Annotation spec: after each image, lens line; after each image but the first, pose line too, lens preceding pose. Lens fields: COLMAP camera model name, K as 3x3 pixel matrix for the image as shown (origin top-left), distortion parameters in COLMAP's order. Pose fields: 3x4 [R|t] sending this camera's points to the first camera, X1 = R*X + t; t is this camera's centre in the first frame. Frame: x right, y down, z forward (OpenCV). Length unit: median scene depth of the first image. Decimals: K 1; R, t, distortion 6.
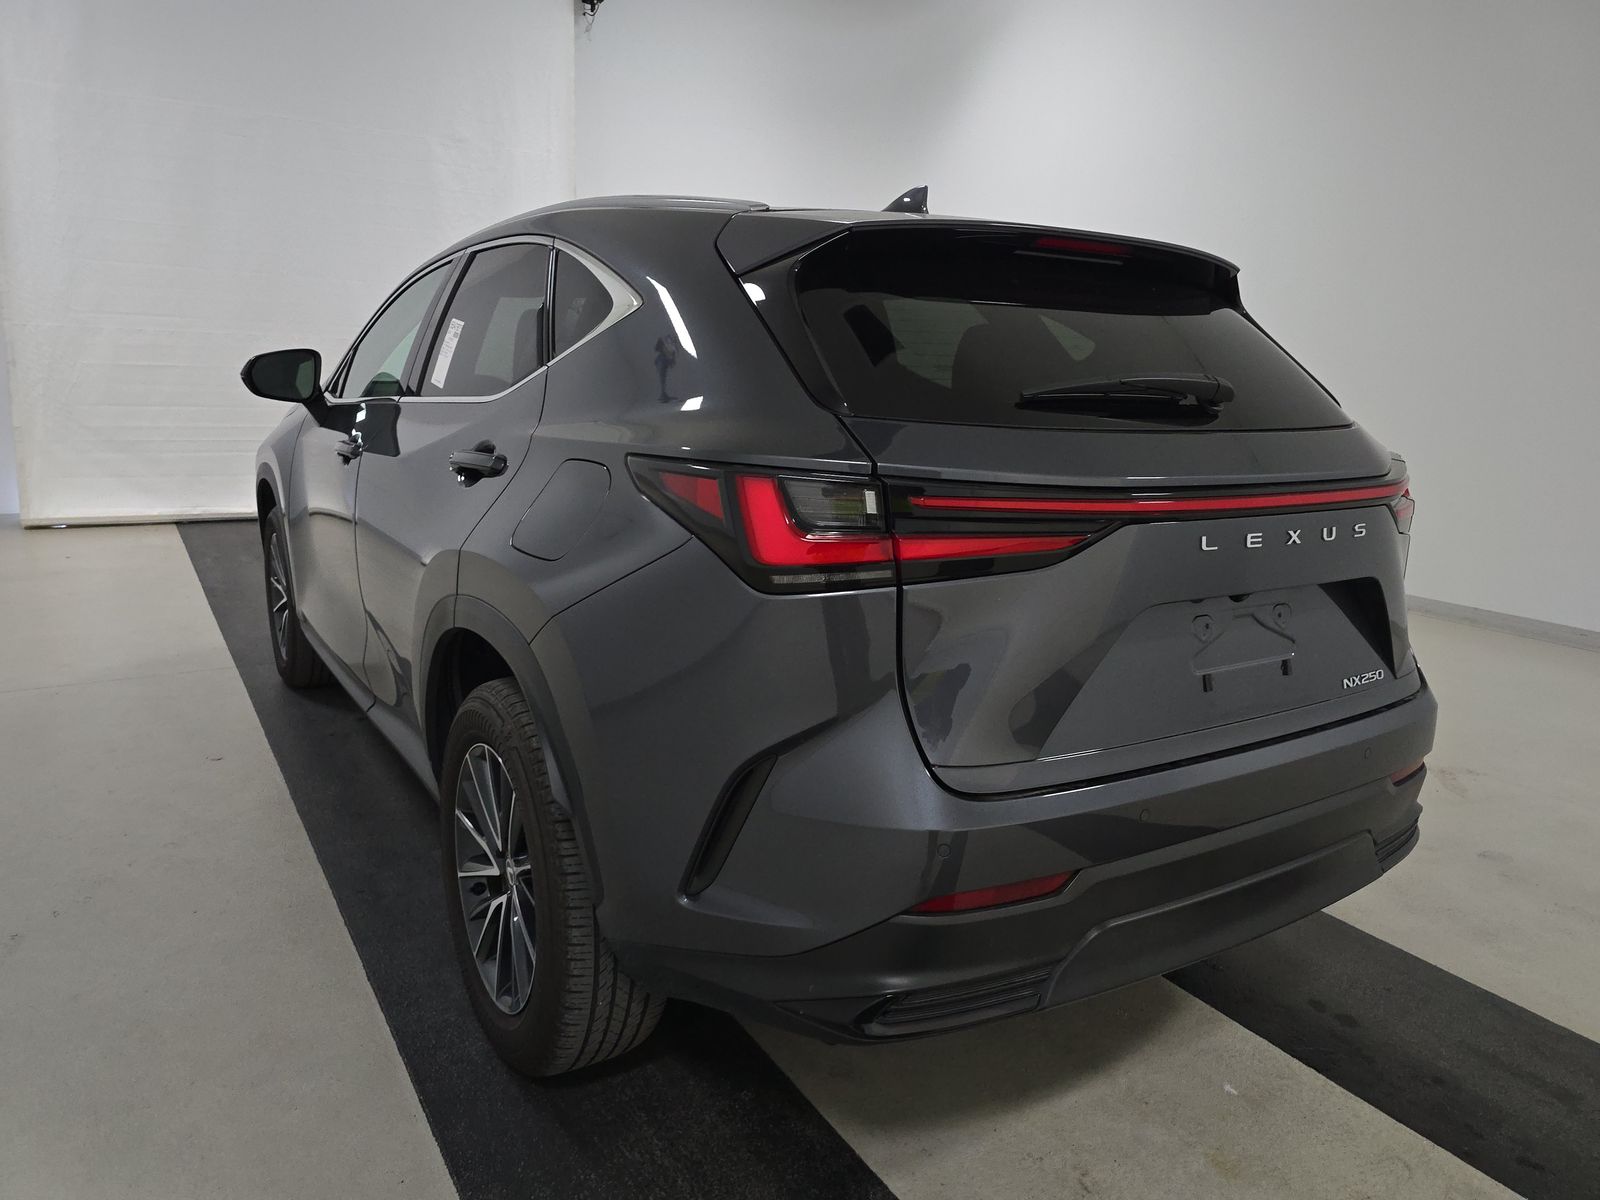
lens RADIAL K [[1078.1, 0, 799.8], [0, 1078.1, 595.1], [0, 0, 1]] dist [0.008431, -0.019126]
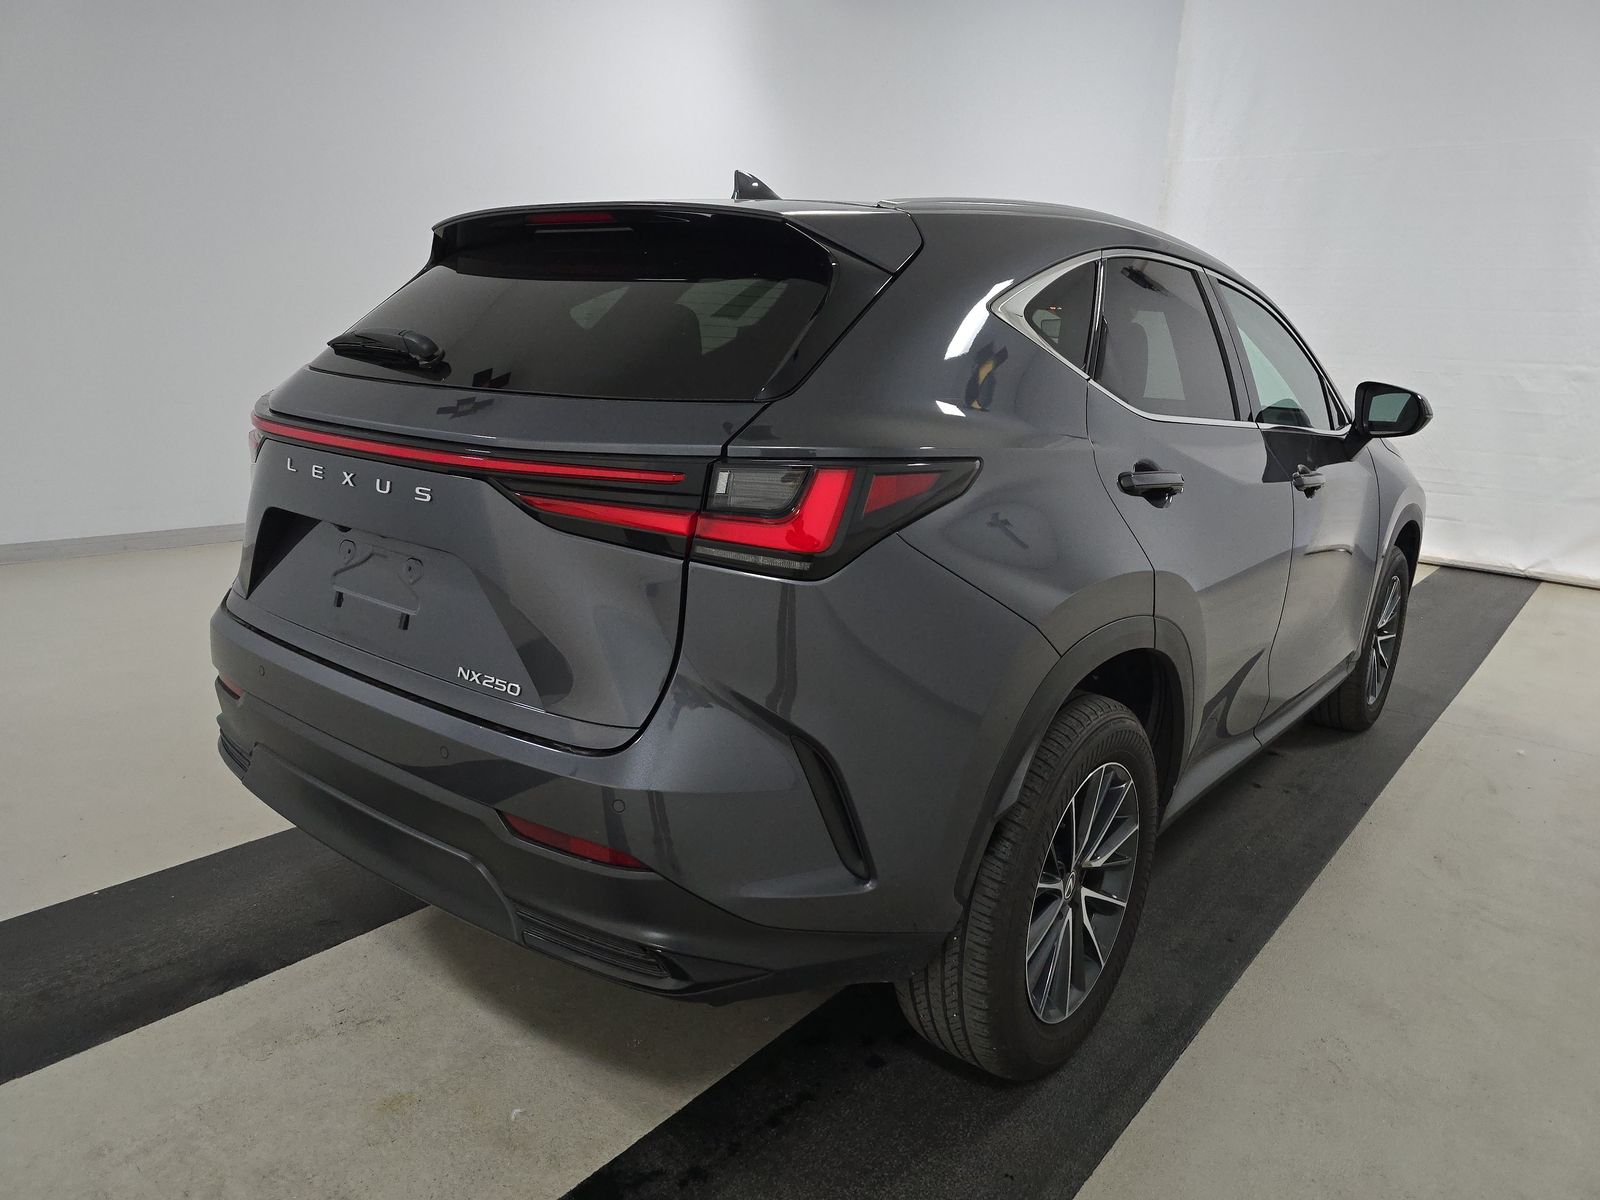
lens RADIAL K [[1078.1, 0, 800.1], [0, 1078.1, 611.7], [0, 0, 1]] dist [0.008431, -0.019126]
pose [[0.354961, 0.209691, -0.911061, 1.495735], [-0.243333, 0.961654, 0.126530, -0.158437], [0.902658, 0.176779, 0.392374, 0.941192]]
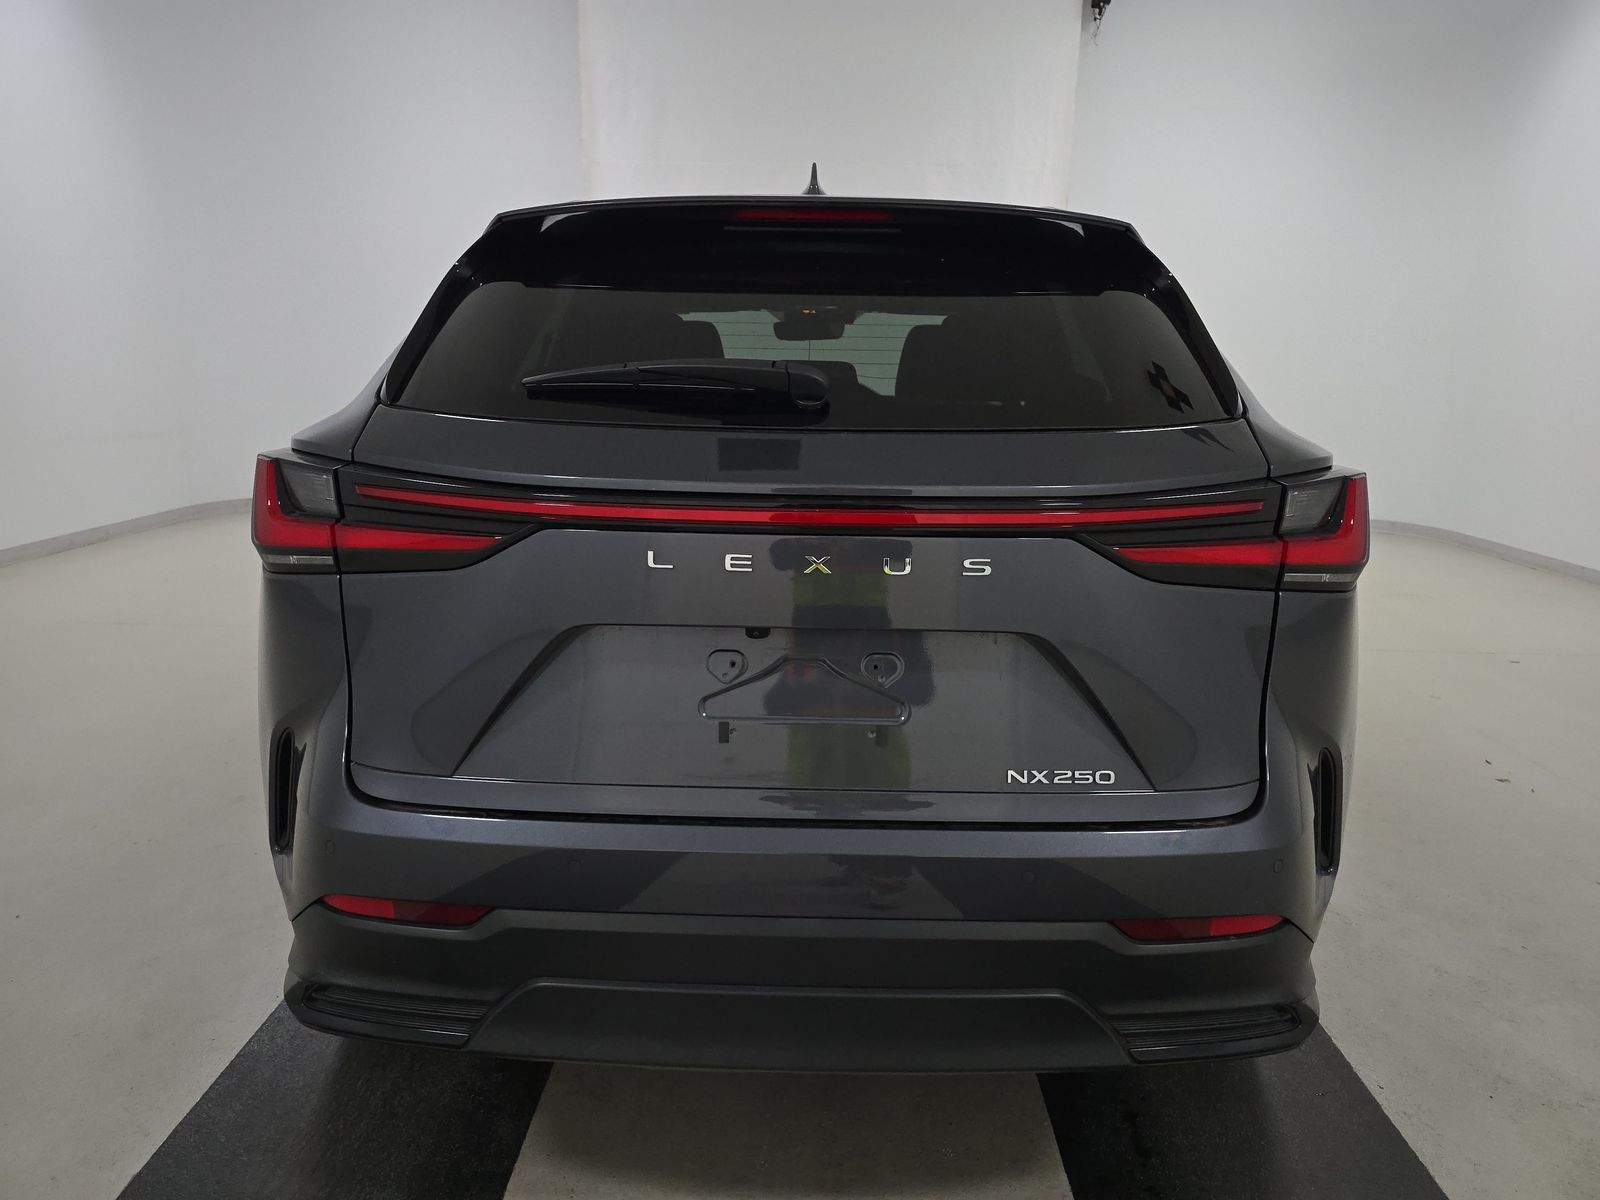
lens RADIAL K [[1078.1, 0, 789.6], [0, 1078.1, 593.3], [0, 0, 1]] dist [0.008431, -0.019126]
pose [[0.839865, 0.093780, -0.534633, 0.802162], [-0.103305, 0.994575, 0.012174, -0.037699], [0.532874, 0.045006, 0.844997, 0.310377]]
